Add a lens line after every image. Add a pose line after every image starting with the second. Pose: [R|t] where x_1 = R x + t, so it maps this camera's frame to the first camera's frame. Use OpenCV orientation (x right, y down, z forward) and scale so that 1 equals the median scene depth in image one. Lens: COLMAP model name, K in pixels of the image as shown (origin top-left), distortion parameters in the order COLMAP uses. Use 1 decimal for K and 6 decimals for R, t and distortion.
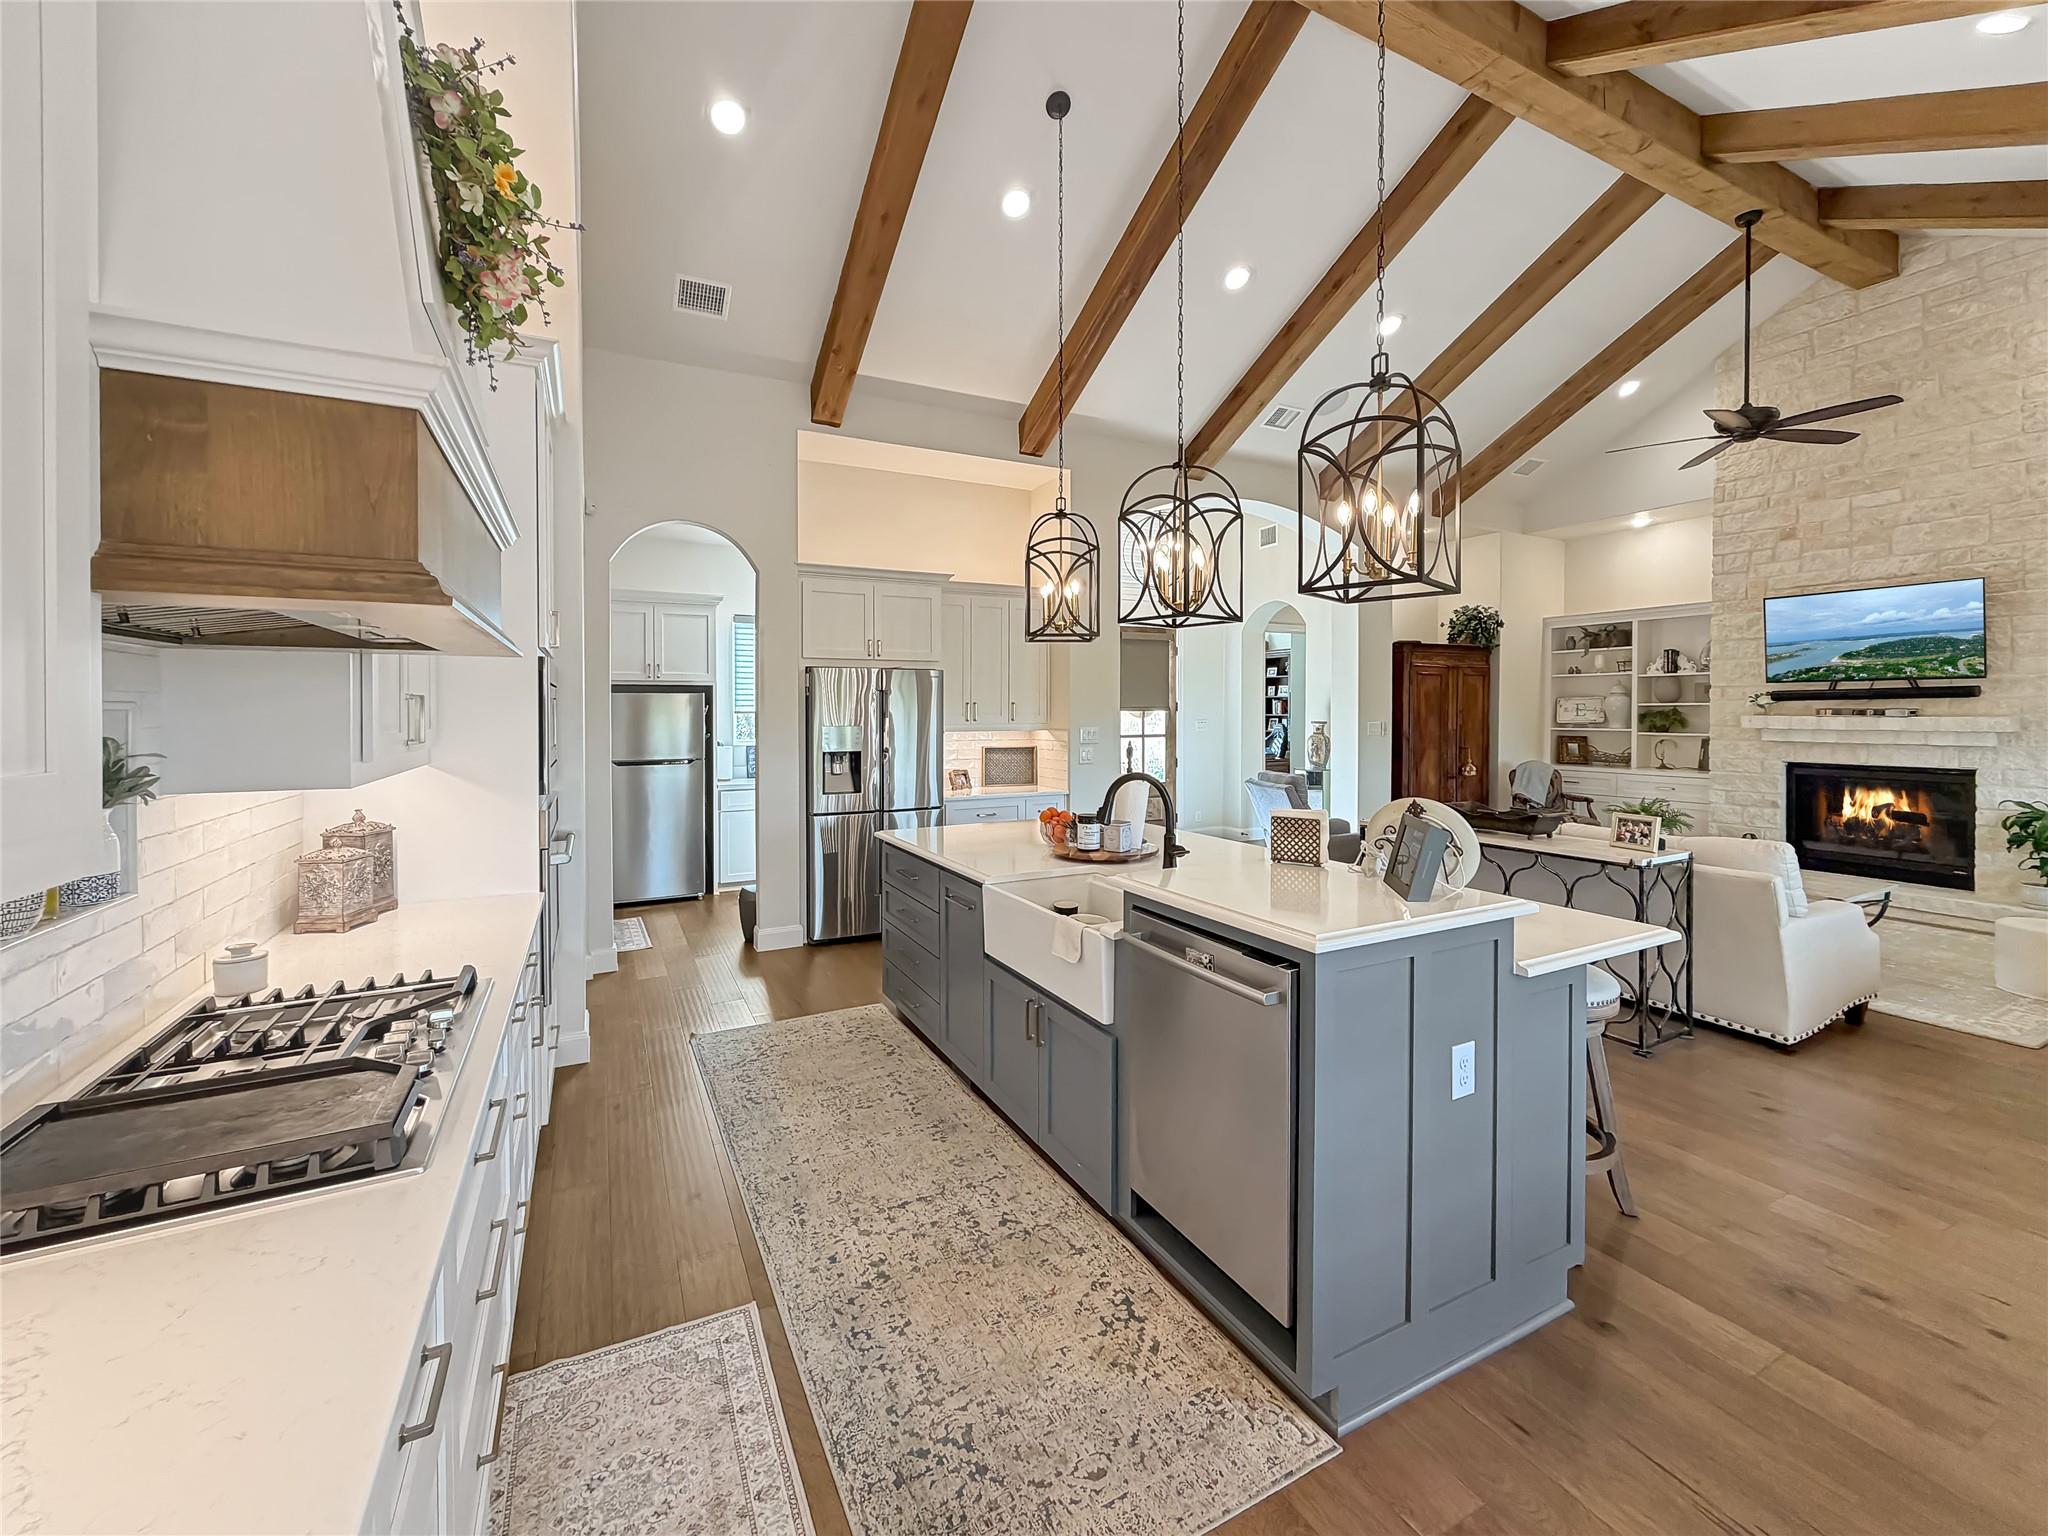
lens RADIAL K [[824.6, 0, 1008.0], [0, 824.6, 717.1], [0, 0, 1]] dist [-0.002951, 0.001129]
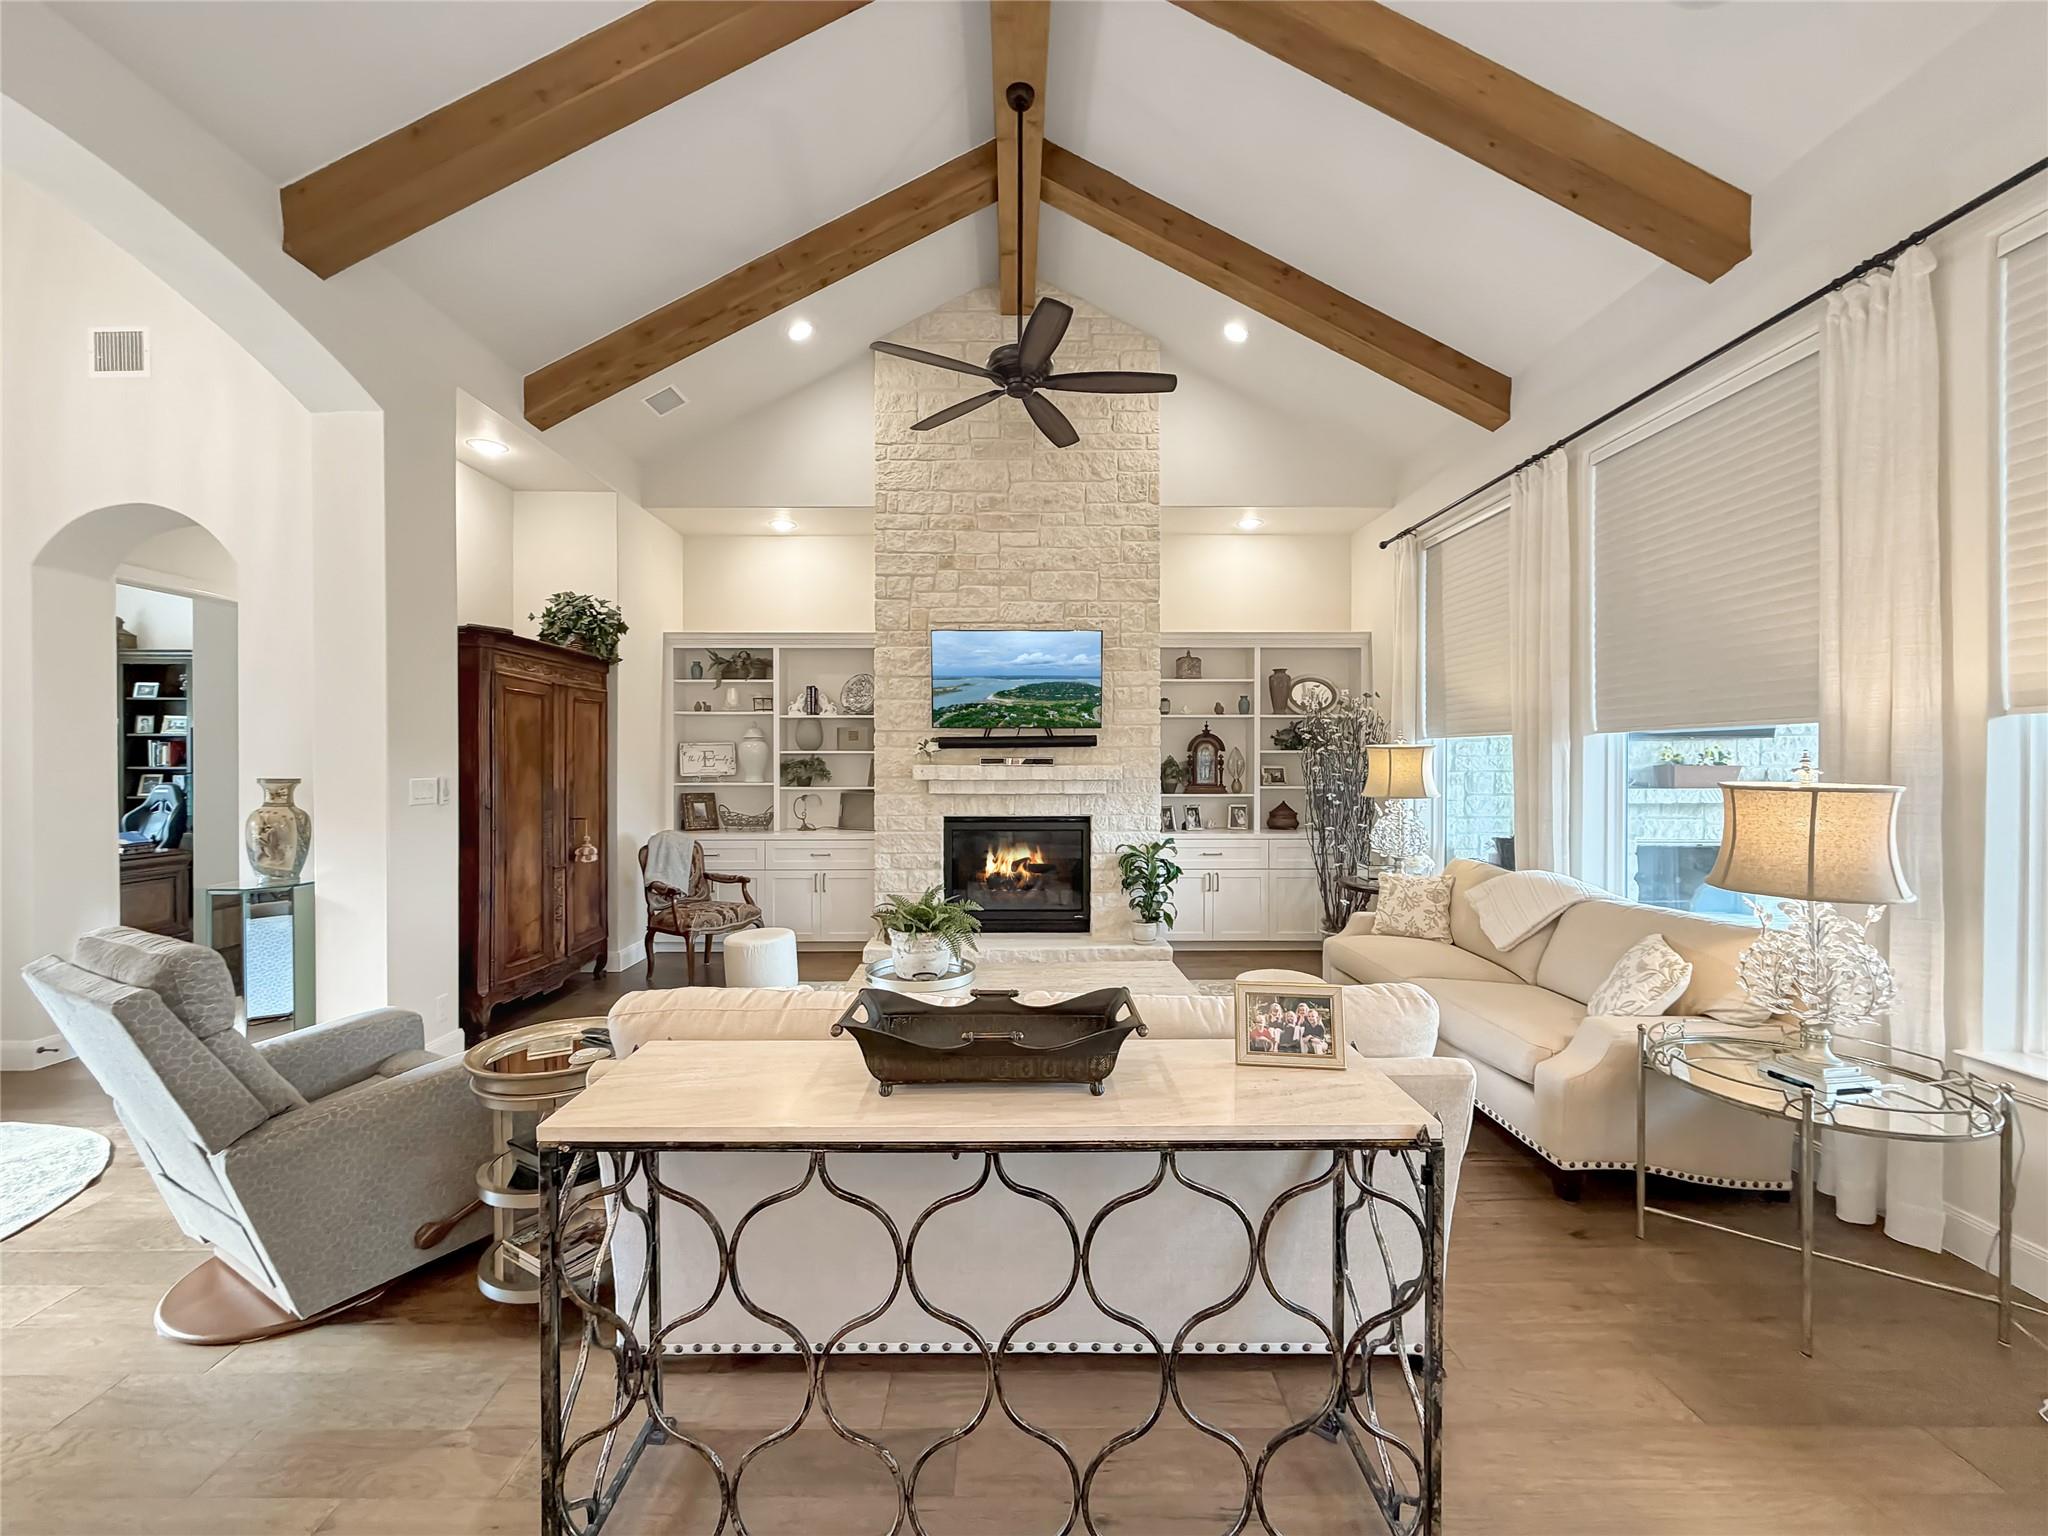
lens RADIAL K [[824.6, 0, 1021.2], [0, 824.6, 764.6], [0, 0, 1]] dist [-0.002951, 0.001129]
pose [[0.433716, 0.004016, 0.901041, 0.212183], [0.004221, 0.999970, -0.006488, 0.004024], [-0.901040, 0.006618, 0.433686, 0.639788]]
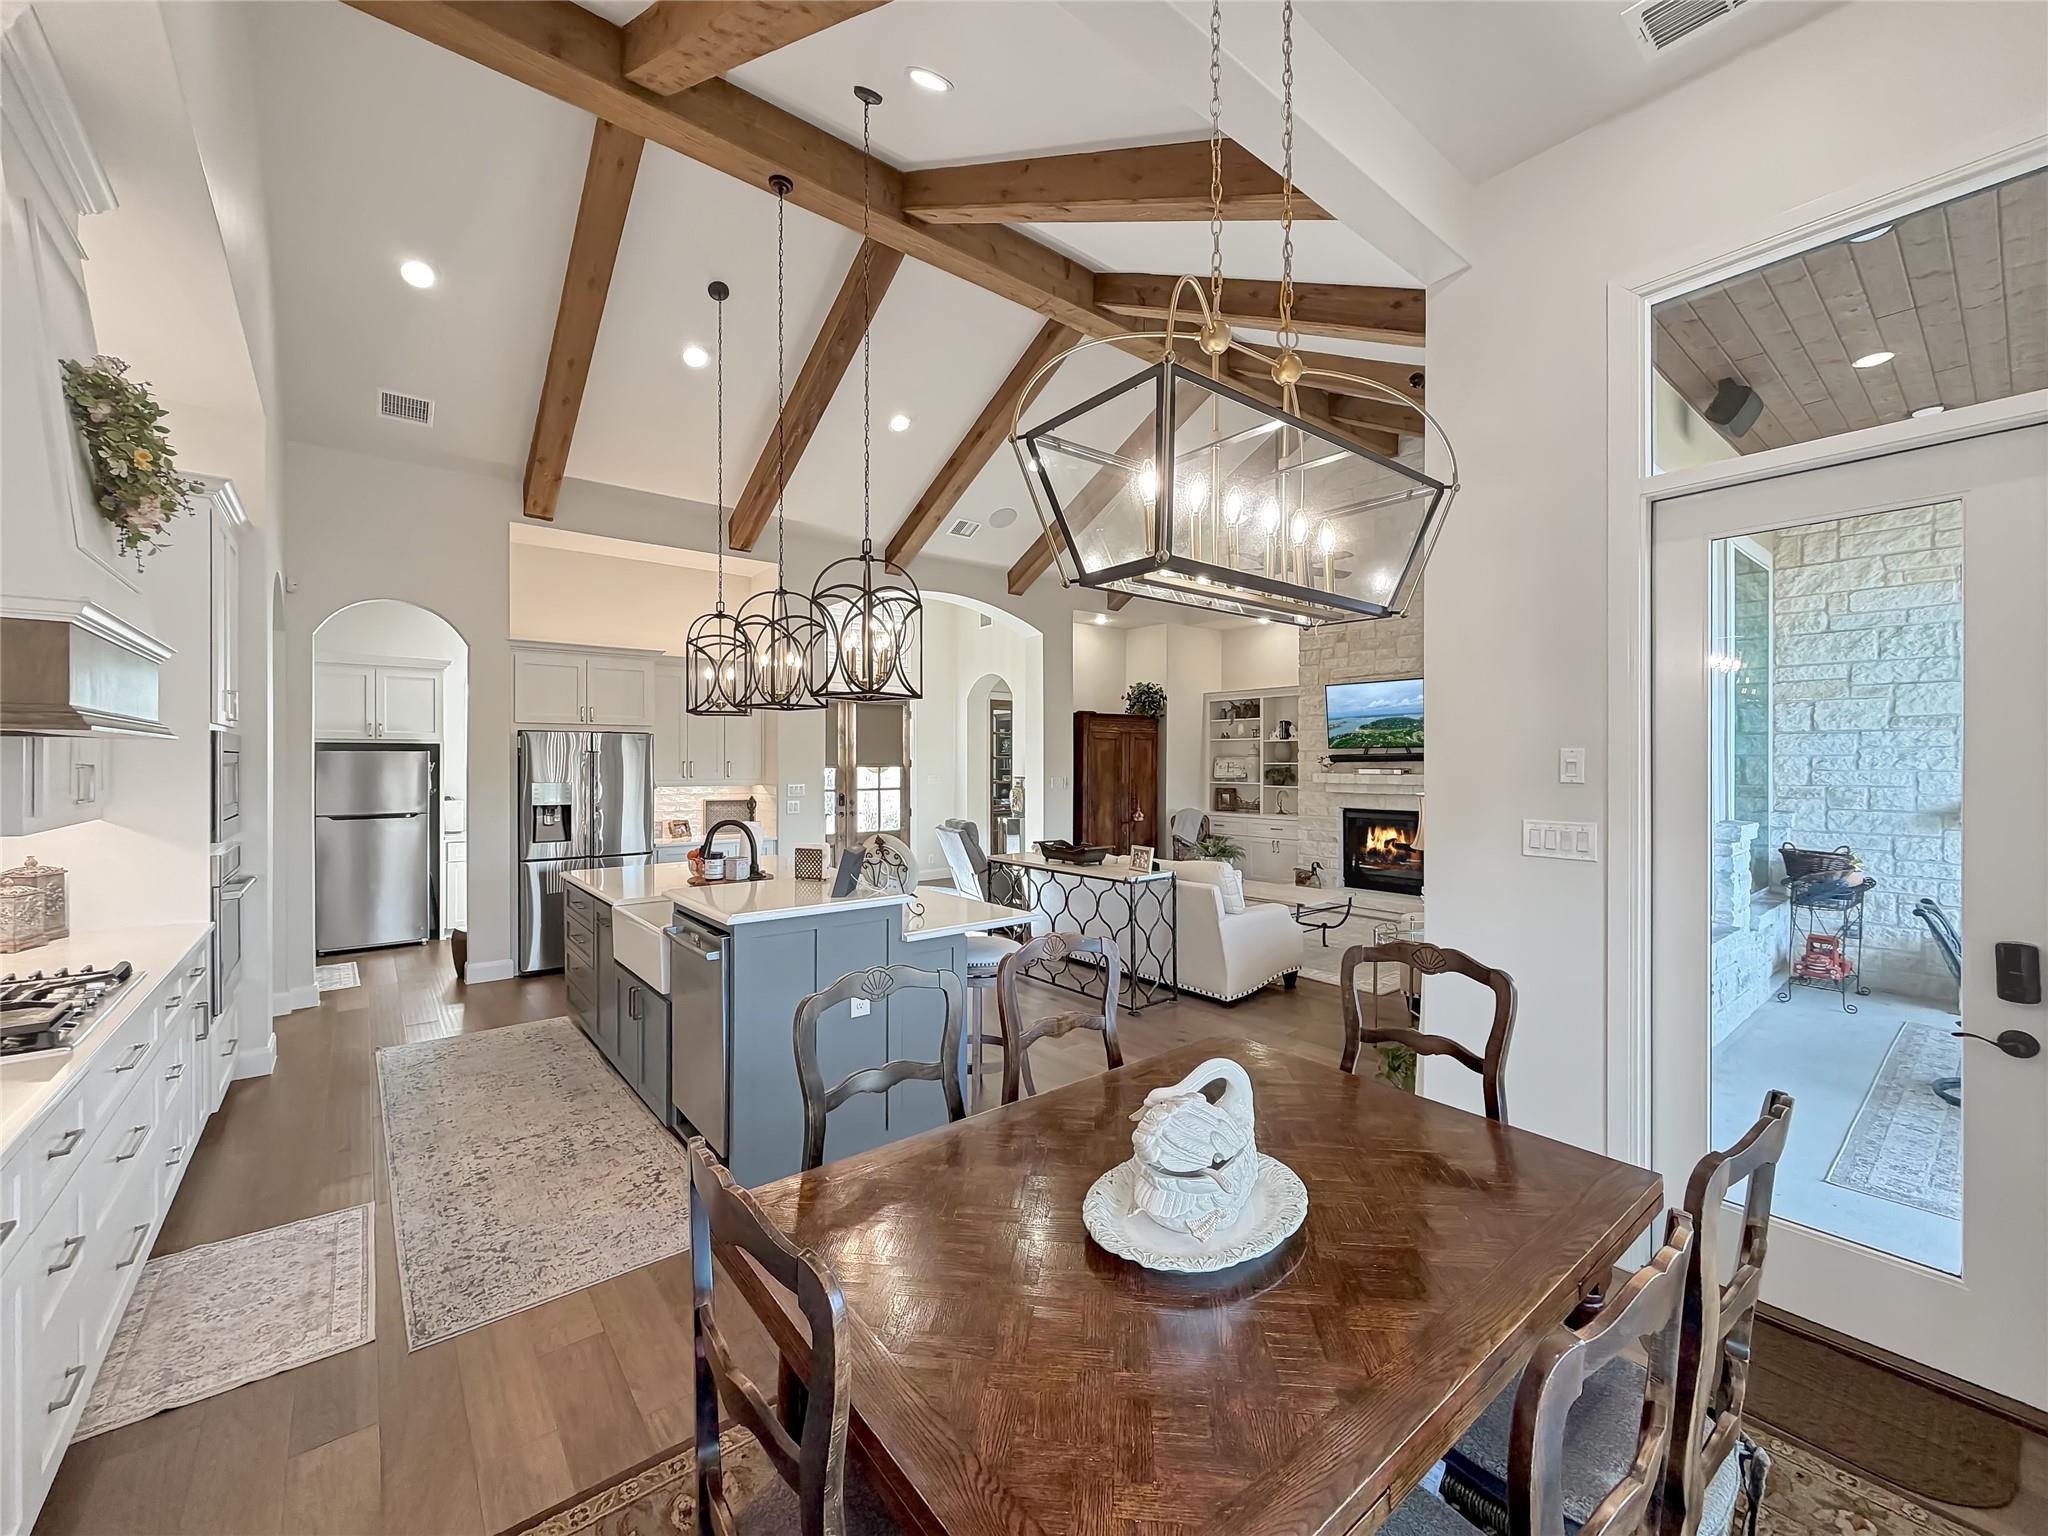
lens RADIAL K [[824.6, 0, 1015.3], [0, 824.6, 754.5], [0, 0, 1]] dist [-0.002951, 0.001129]
pose [[0.976991, 0.006751, 0.213174, 0.171688], [-0.003381, 0.999864, -0.016172, -0.010622], [-0.213254, 0.015079, 0.976880, -0.231055]]
